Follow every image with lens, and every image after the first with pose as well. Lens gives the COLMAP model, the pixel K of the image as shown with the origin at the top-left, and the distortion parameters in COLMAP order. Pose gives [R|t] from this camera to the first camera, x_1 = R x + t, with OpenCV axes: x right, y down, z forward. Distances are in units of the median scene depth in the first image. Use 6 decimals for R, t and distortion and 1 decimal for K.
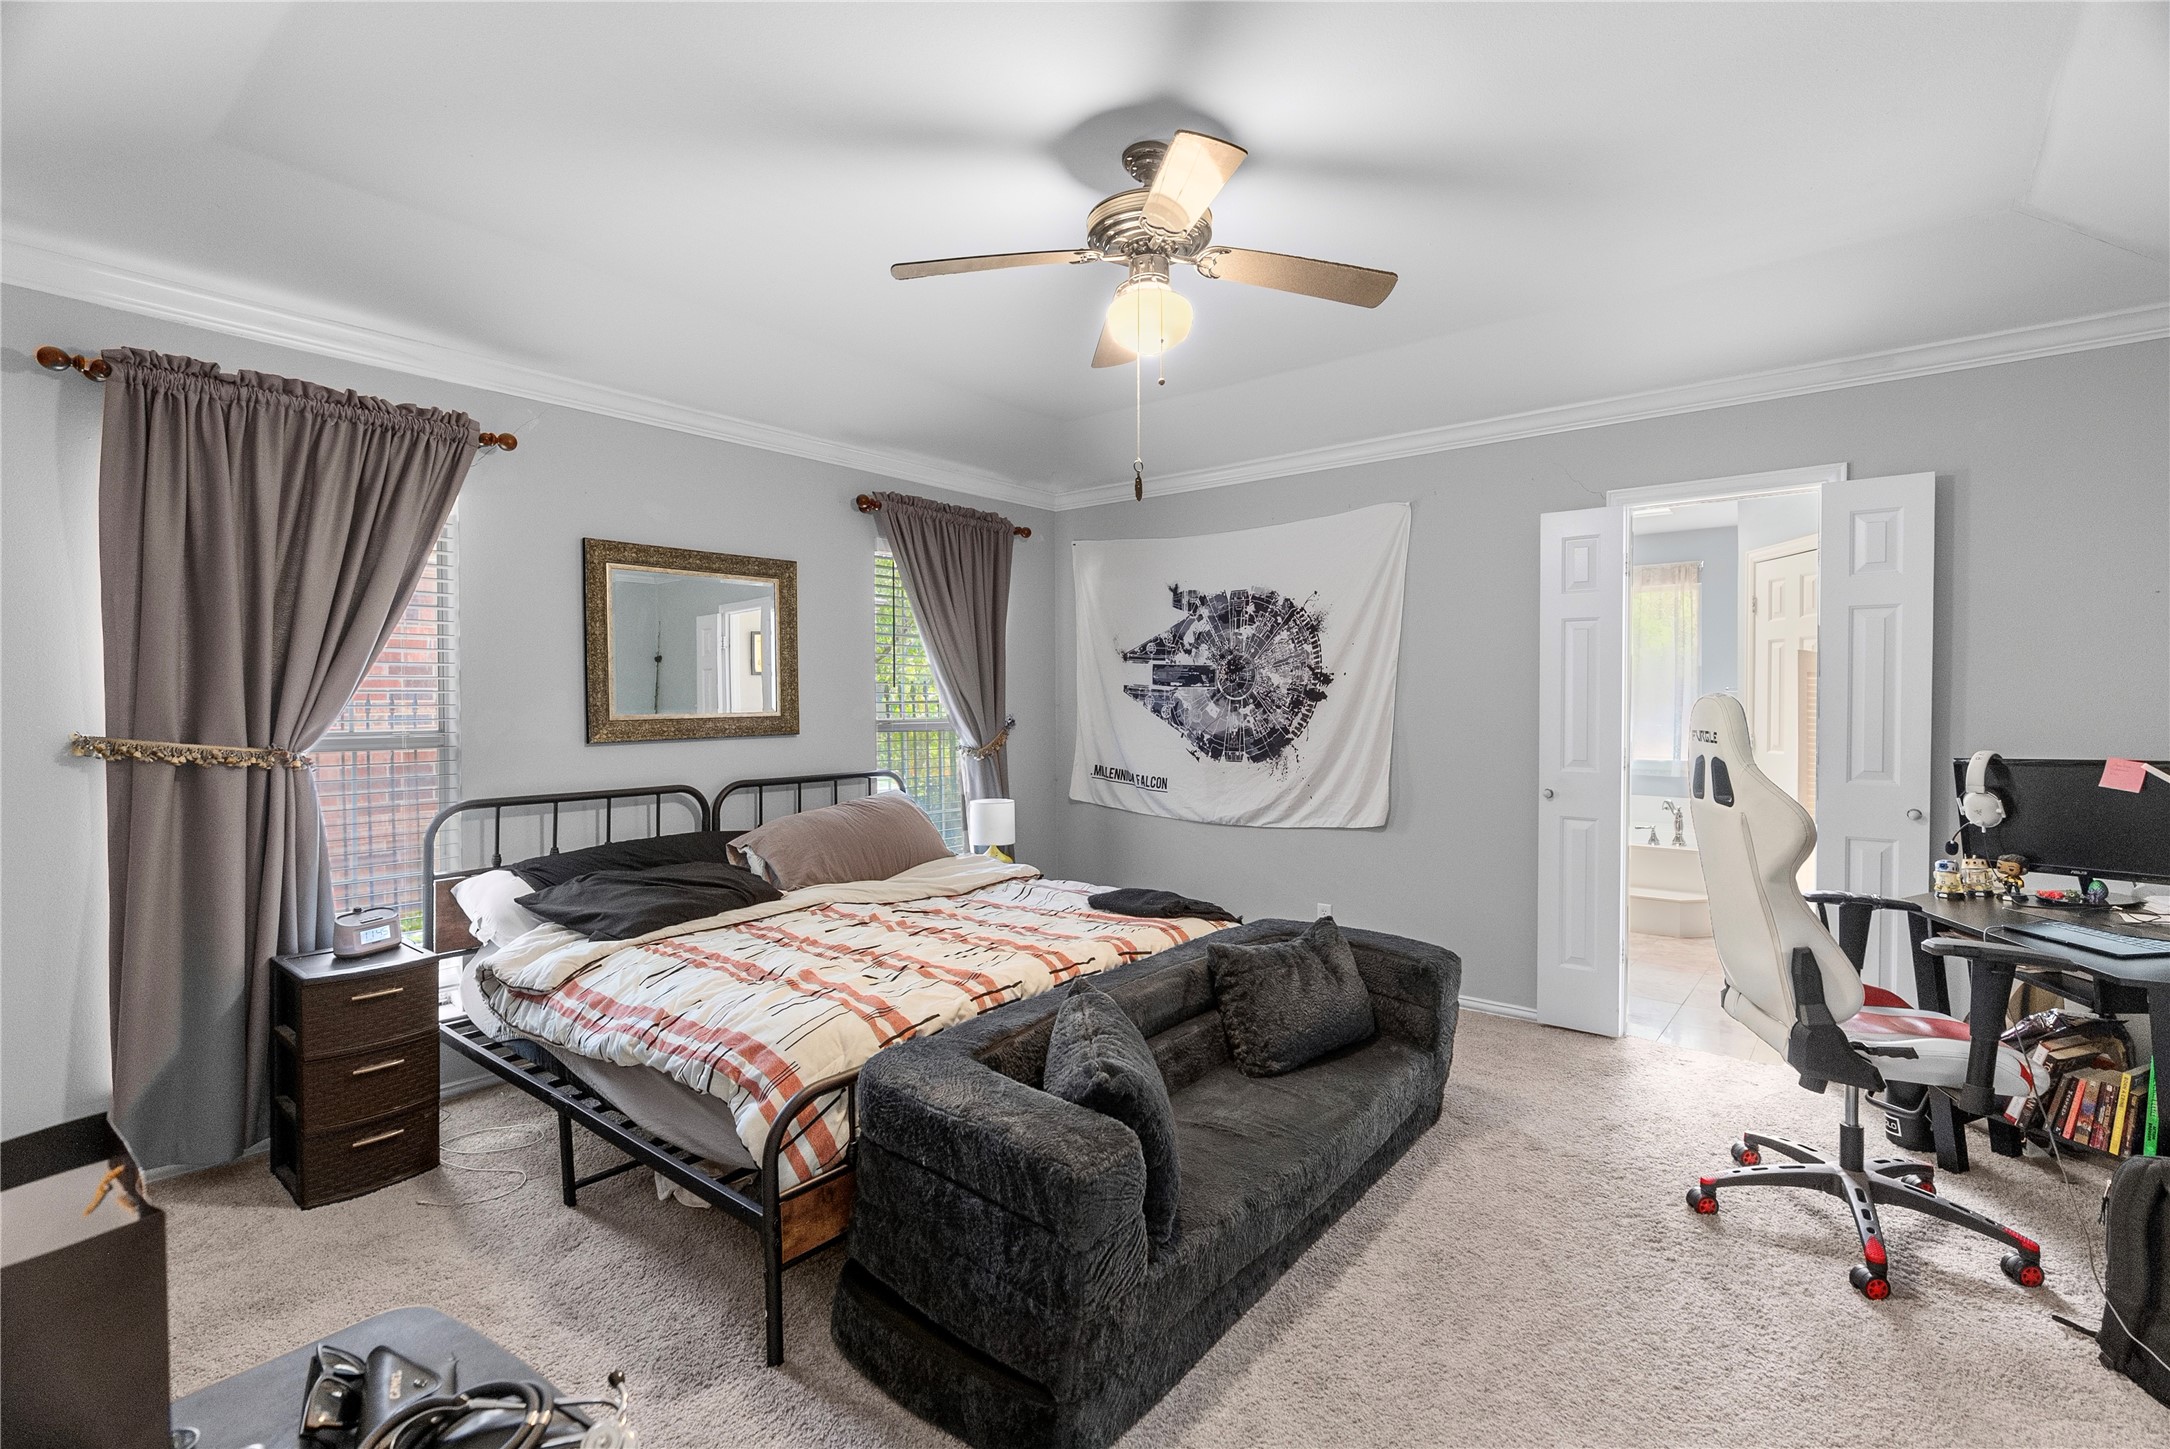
lens RADIAL K [[990.7, 0, 1087.8], [0, 990.7, 706.0], [0, 0, 1]] dist [-0.010126, 0.002730]
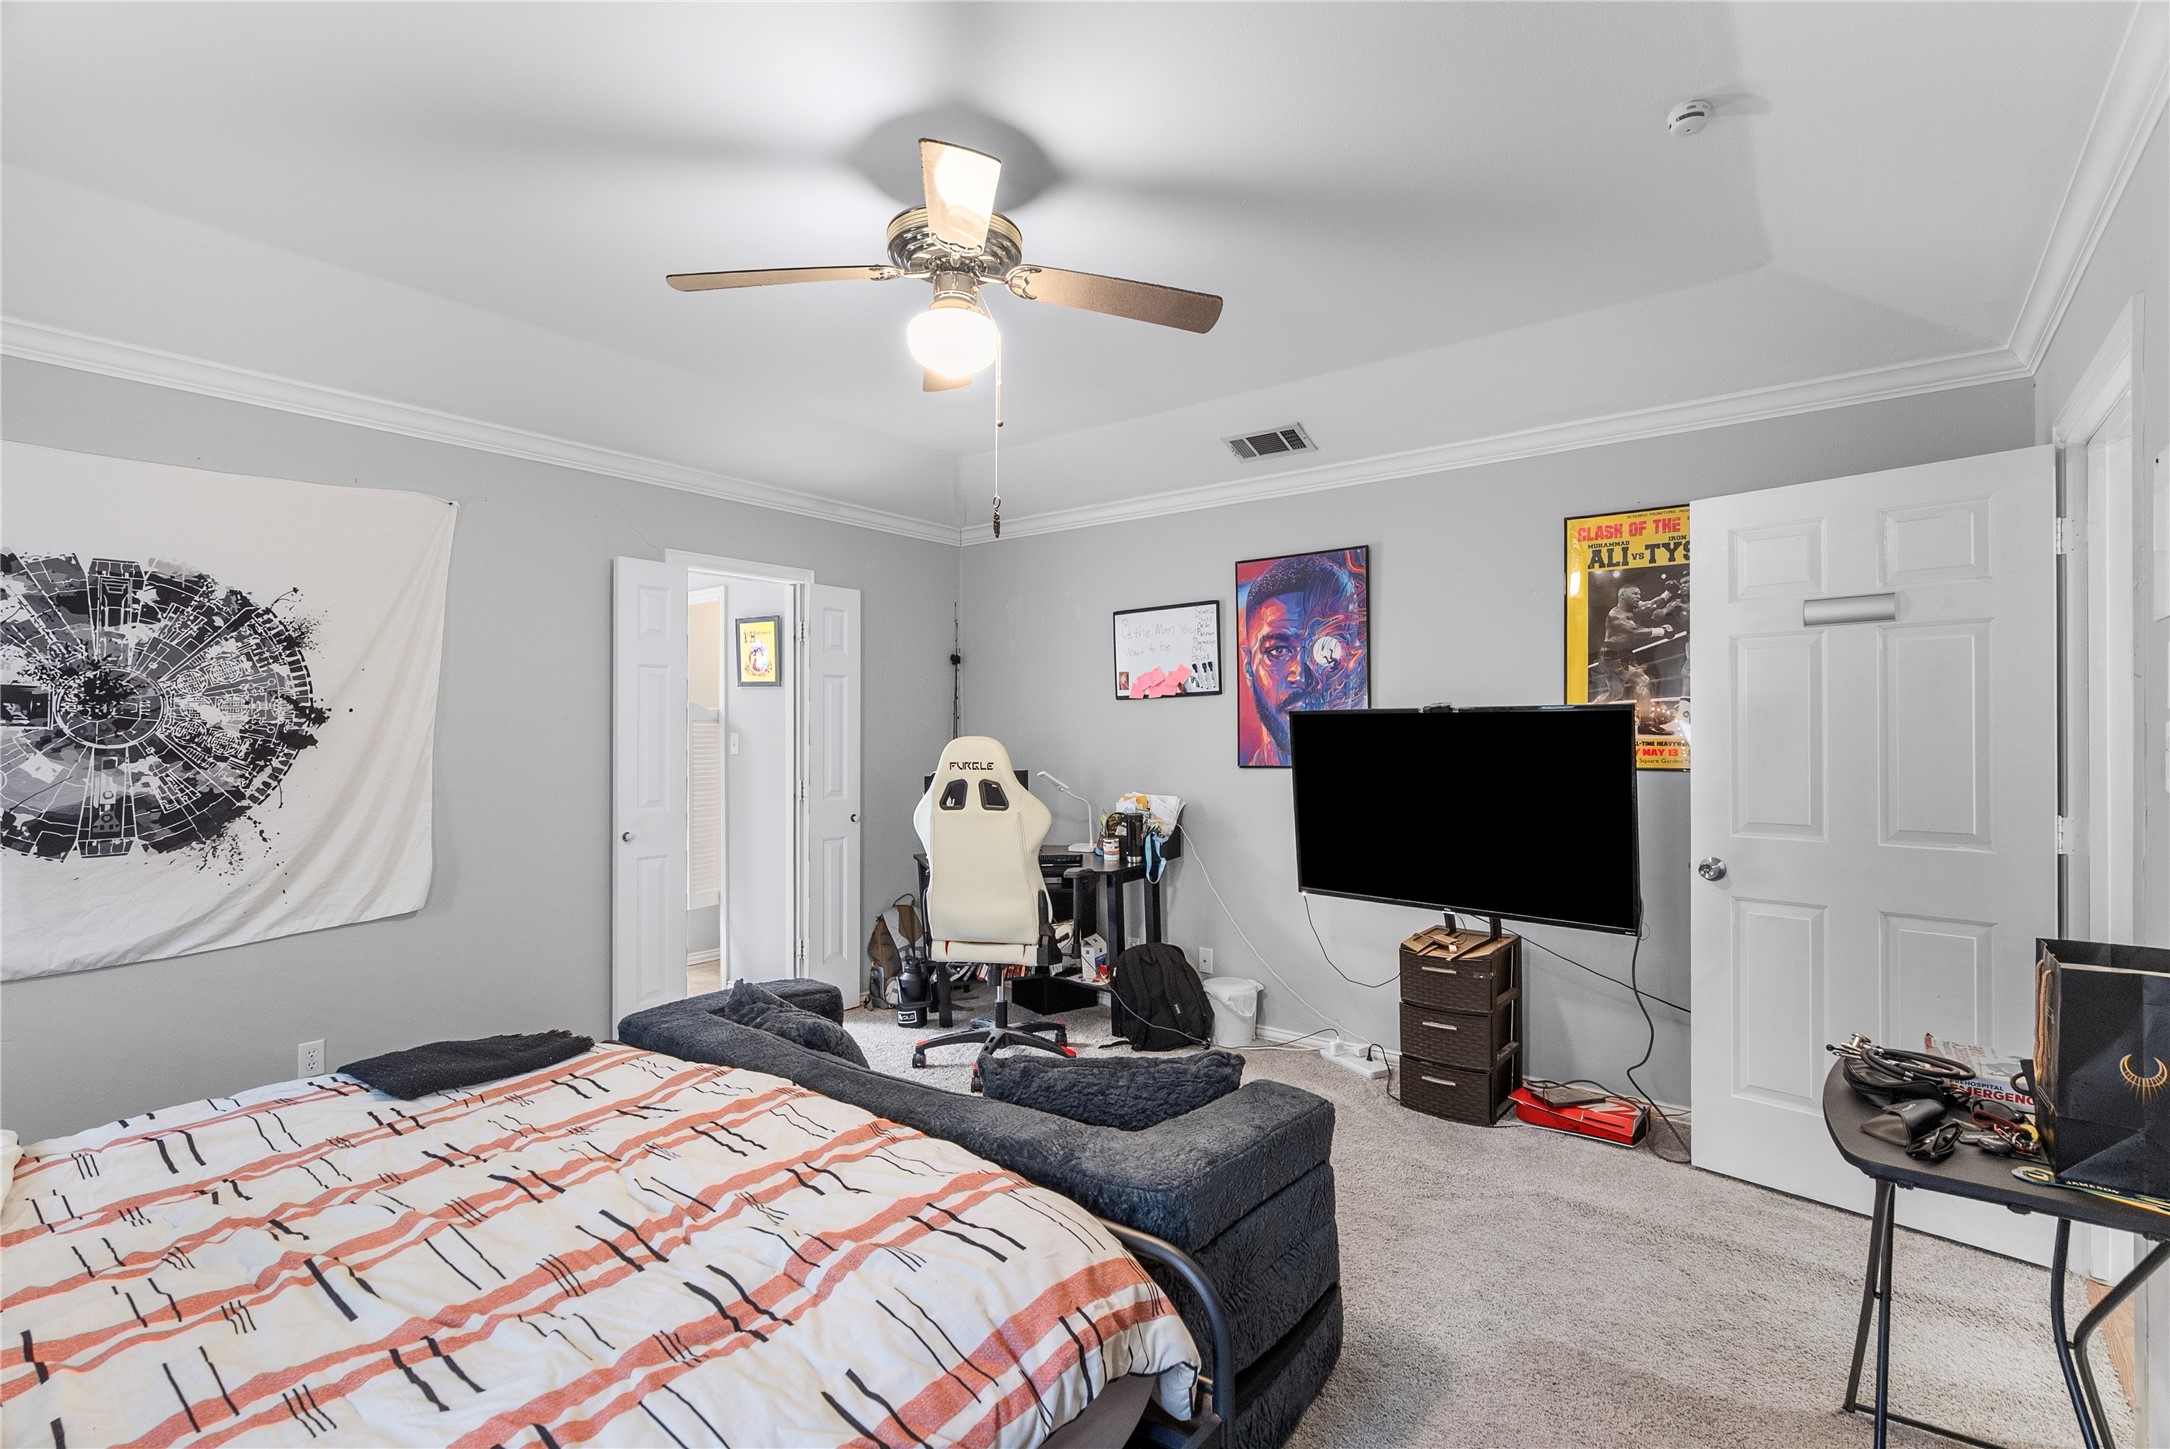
lens RADIAL K [[990.7, 0, 1081.2], [0, 990.7, 732.2], [0, 0, 1]] dist [-0.010126, 0.002730]
pose [[-0.023915, 0.003465, 0.999708, -0.444833], [0.013834, 0.999899, -0.003135, -0.006358], [-0.999618, 0.013755, -0.023961, 0.455706]]
